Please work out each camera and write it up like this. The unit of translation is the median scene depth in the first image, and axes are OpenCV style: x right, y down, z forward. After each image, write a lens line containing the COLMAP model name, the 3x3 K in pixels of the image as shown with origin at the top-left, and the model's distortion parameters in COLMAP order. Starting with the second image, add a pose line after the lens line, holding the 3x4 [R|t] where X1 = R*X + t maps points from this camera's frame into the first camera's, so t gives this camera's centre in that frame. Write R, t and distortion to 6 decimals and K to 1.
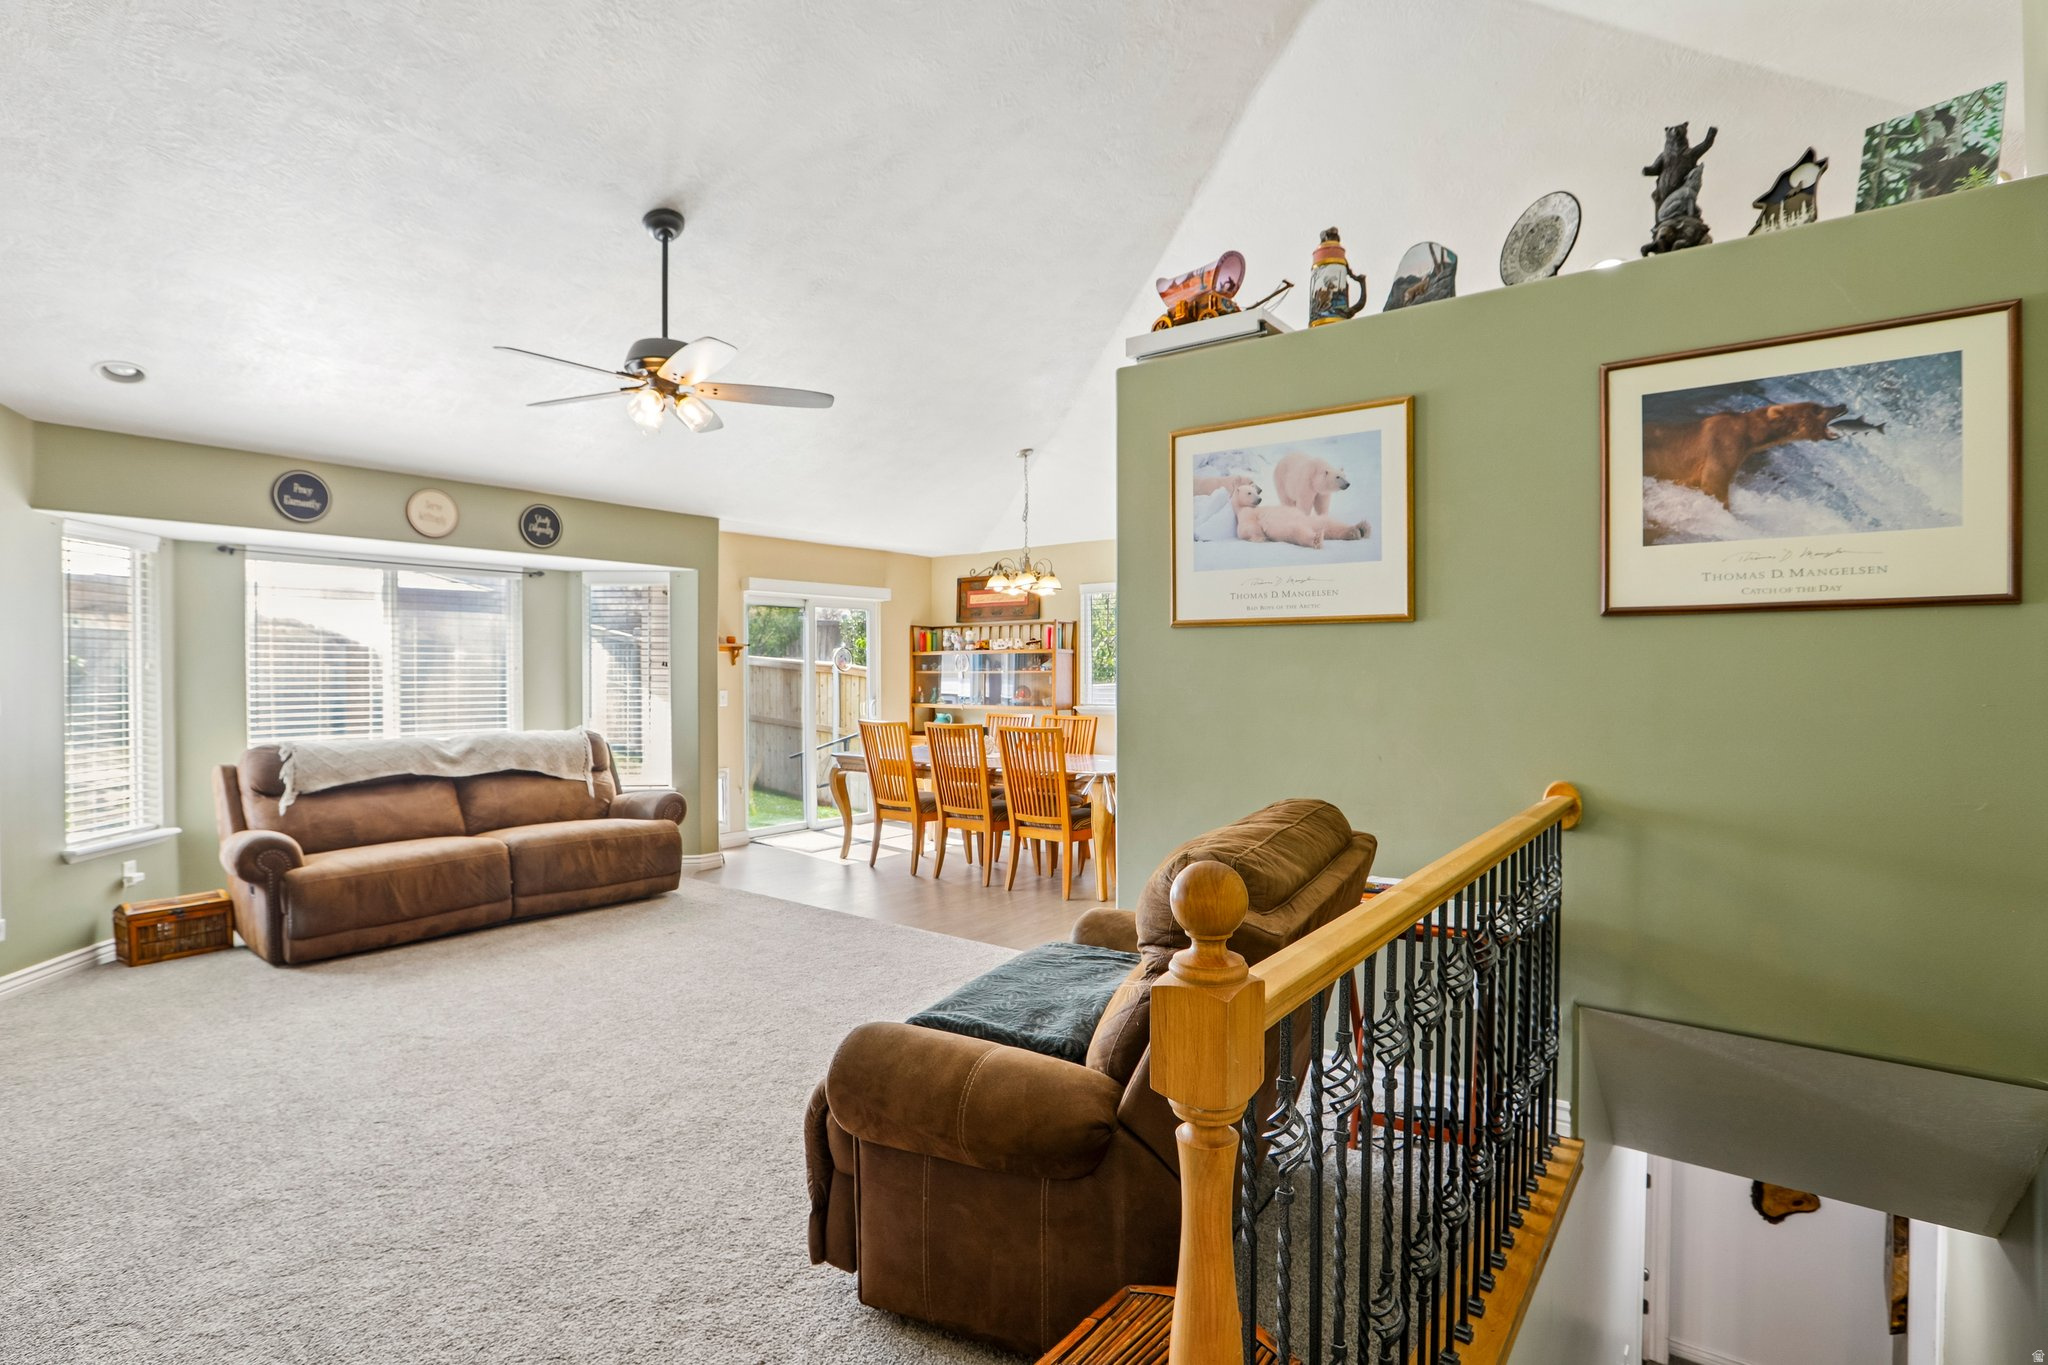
lens RADIAL K [[986.0, 0, 1024.0], [0, 986.0, 682.5], [0, 0, 1]] dist [-0.001866, -0.000125]
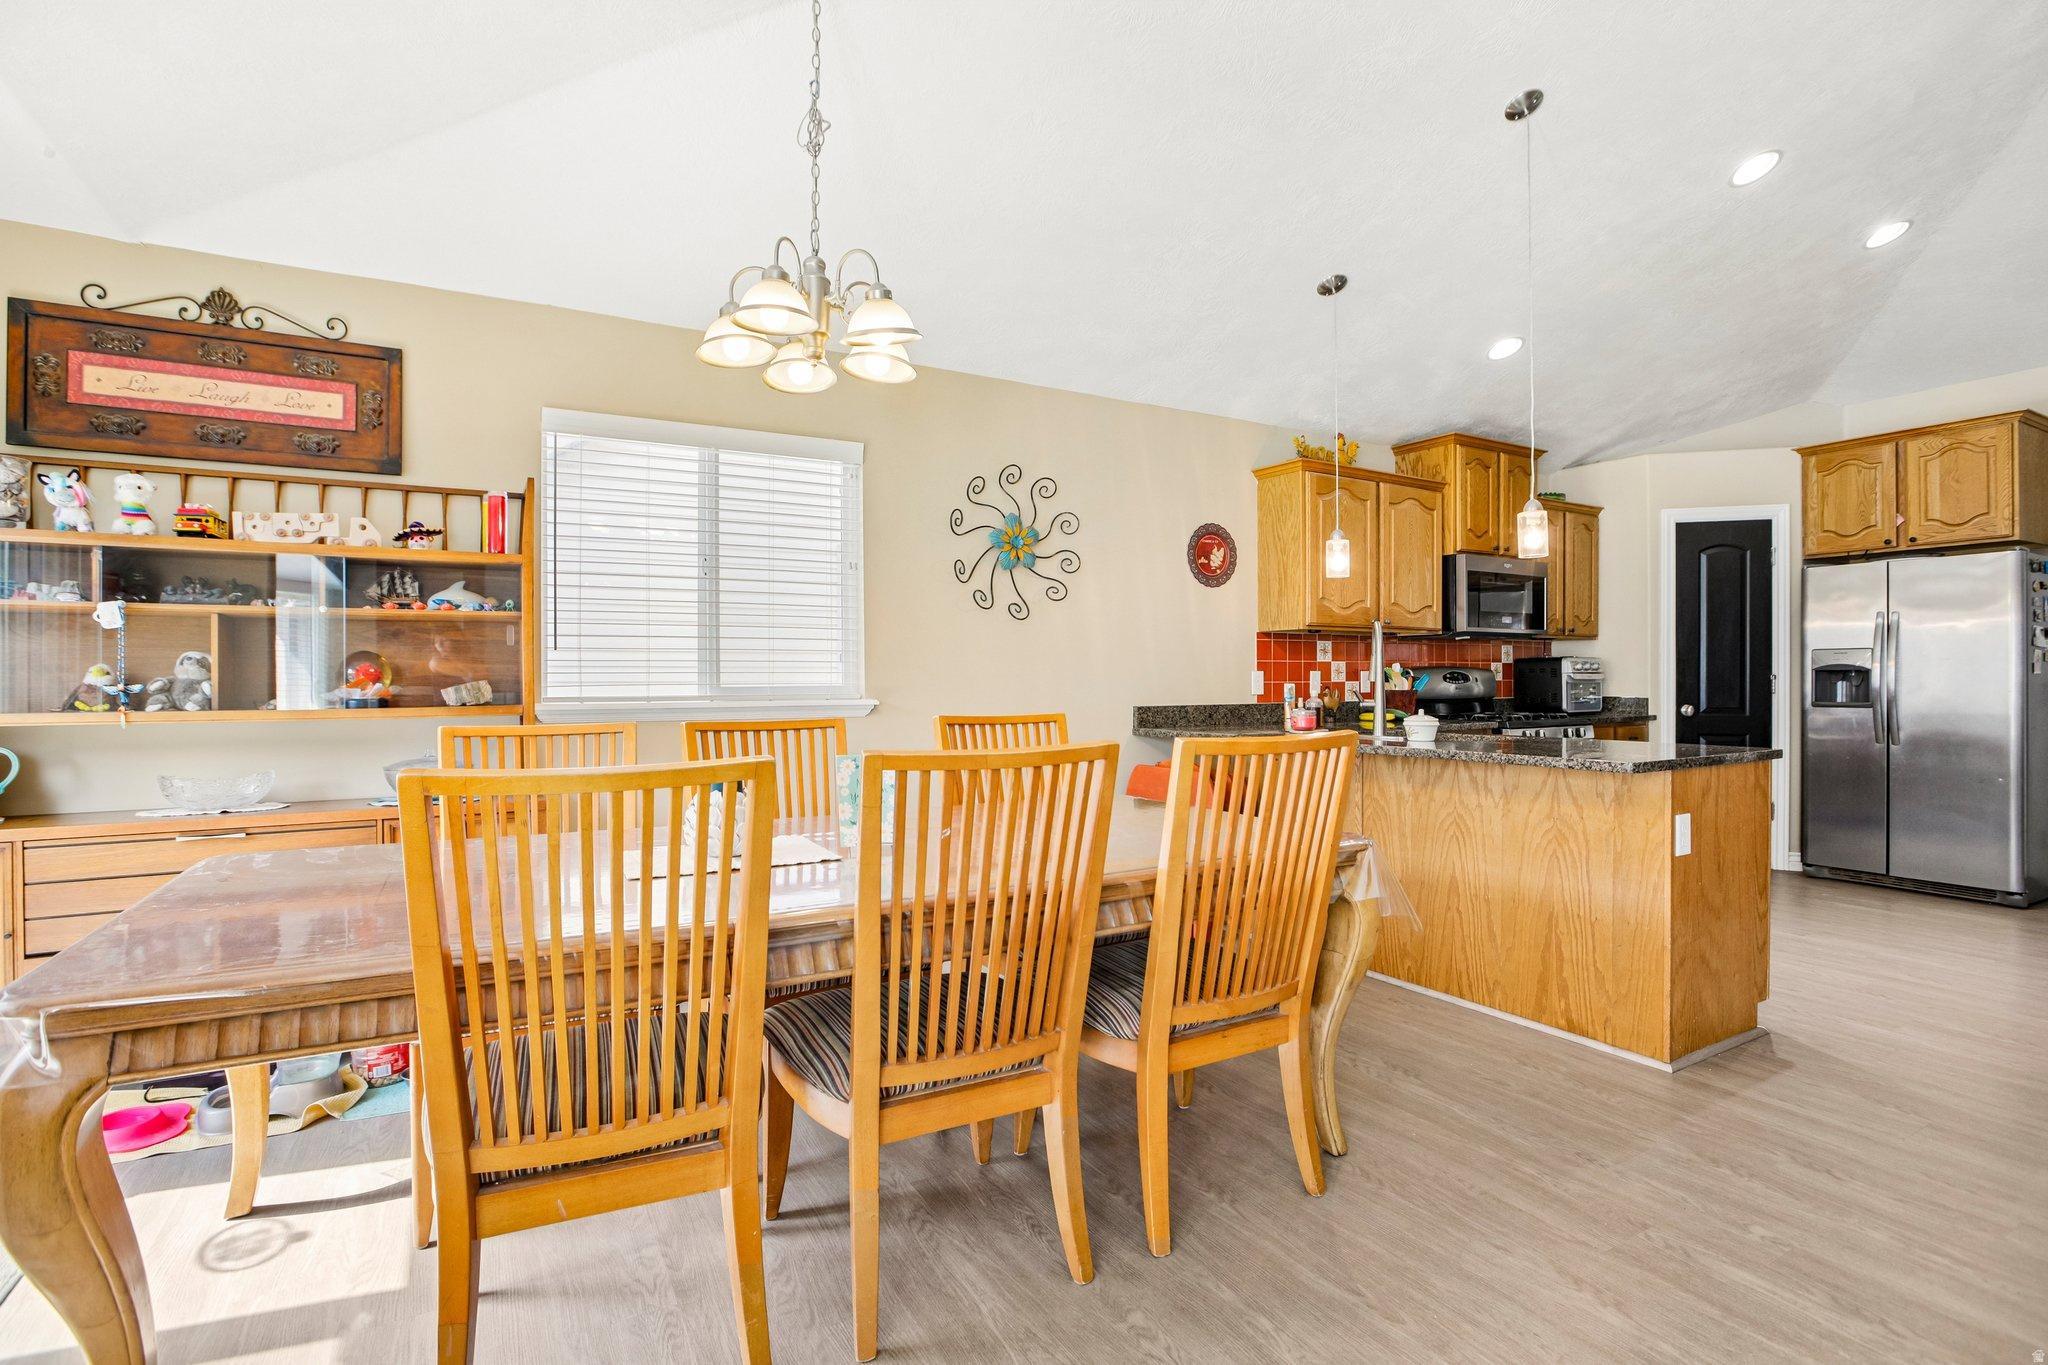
lens RADIAL K [[979.1, 0, 1015.8], [0, 979.1, 687.3], [0, 0, 1]] dist [-0.036925, 0.013556]
pose [[0.399305, -0.003702, 0.916810, -0.224275], [0.012764, 0.999917, -0.001522, 0.018927], [-0.916729, 0.012310, 0.399320, 0.639997]]
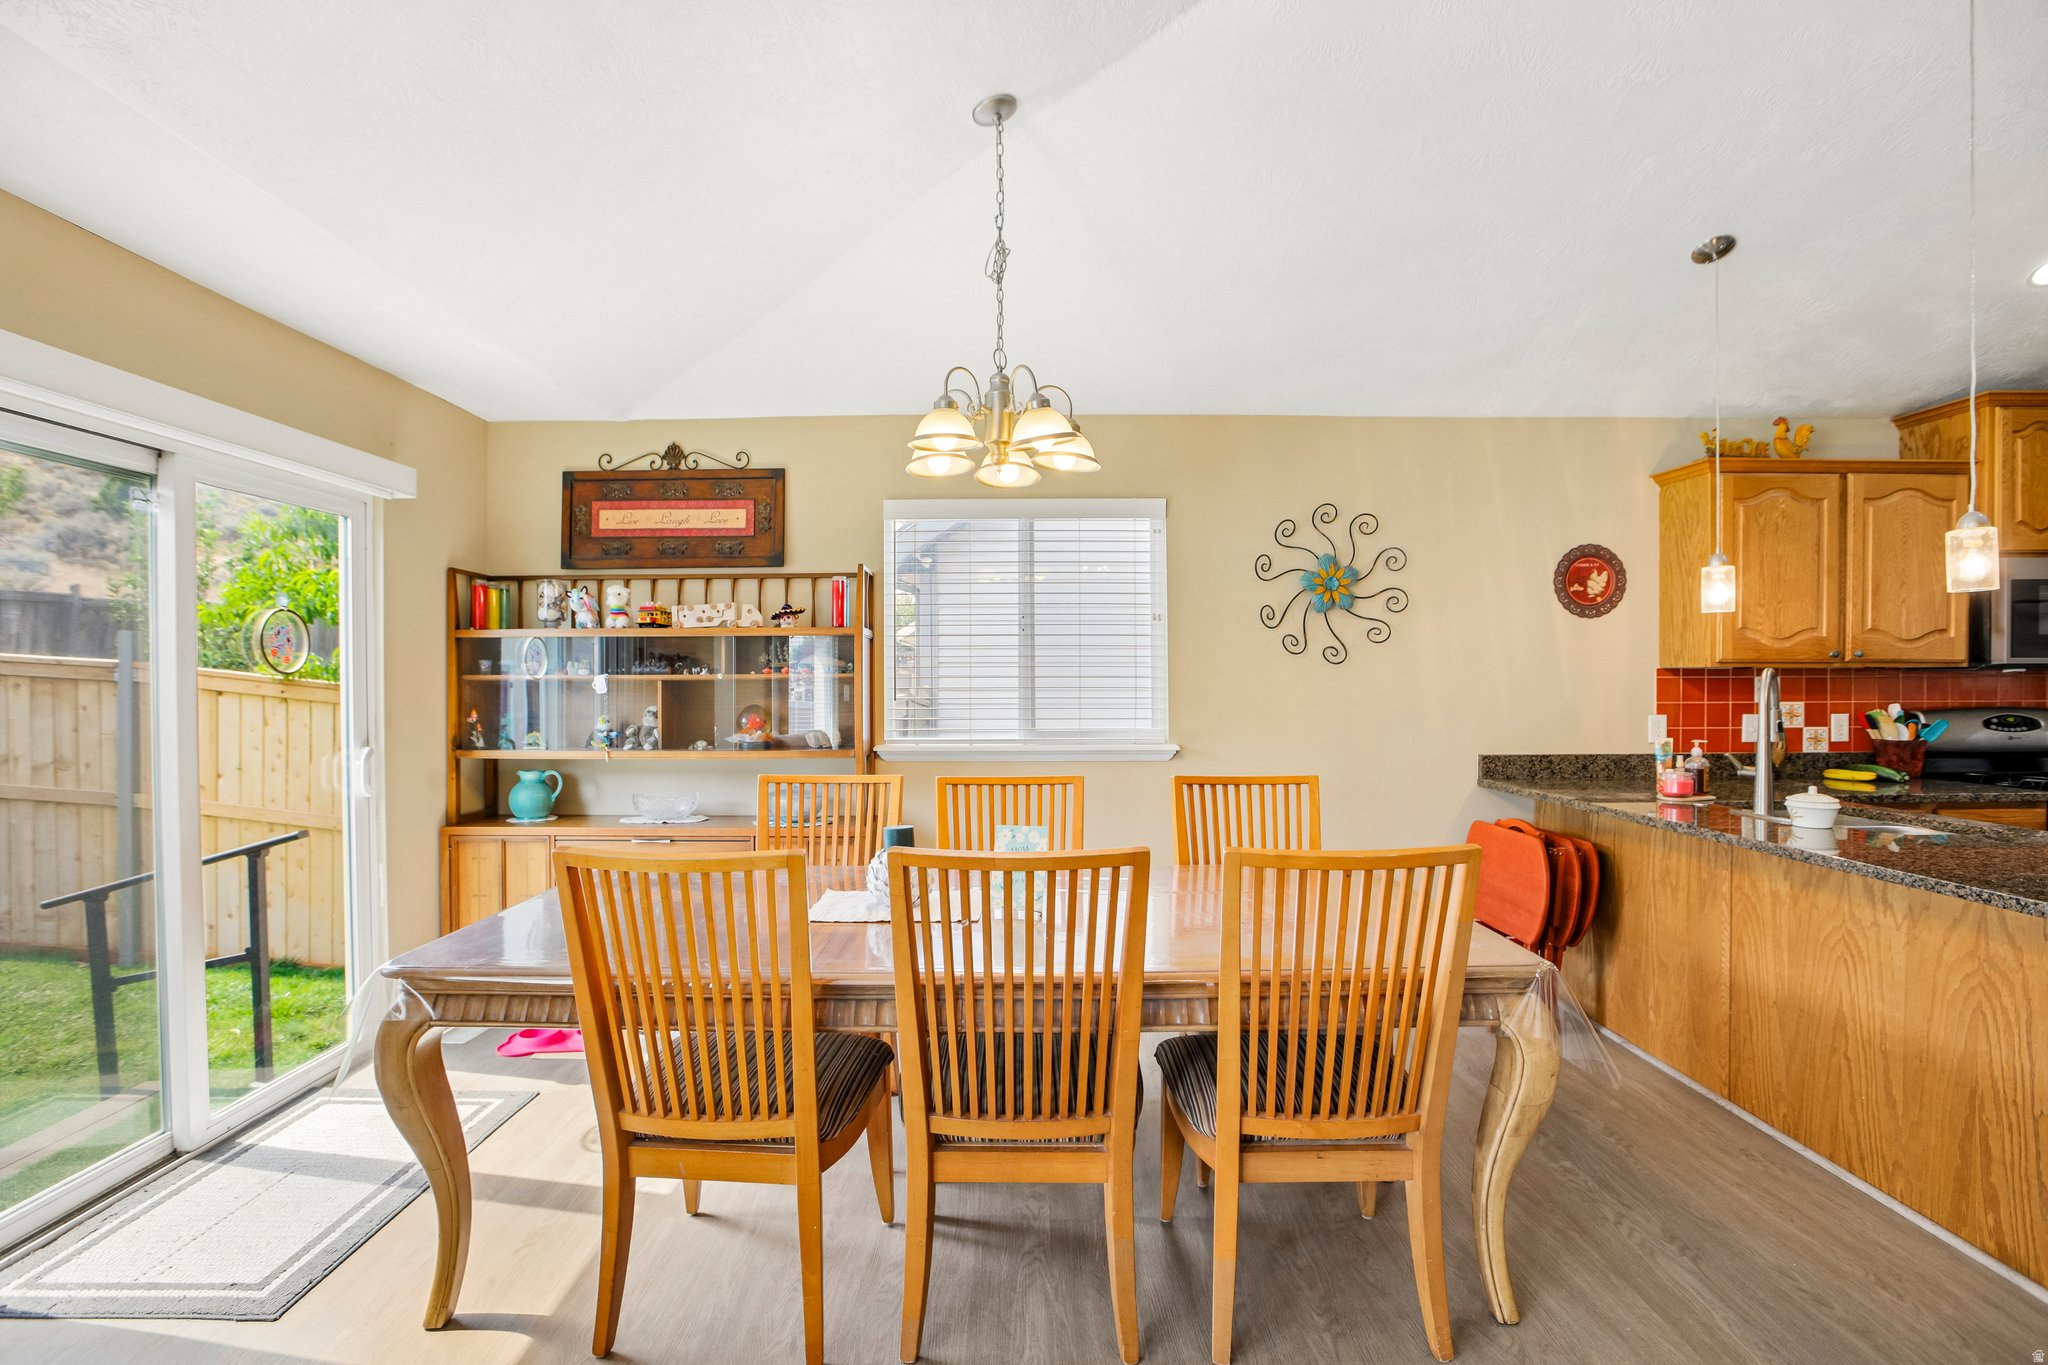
lens RADIAL K [[977.6, 0, 1024.0], [0, 977.6, 682.5], [0, 0, 1]] dist [-0.059116, 0.026150]
pose [[0.802557, -0.001543, 0.596573, -0.171438], [0.006368, 0.999962, -0.005981, -0.004555], [-0.596541, 0.008599, 0.802537, 0.549456]]
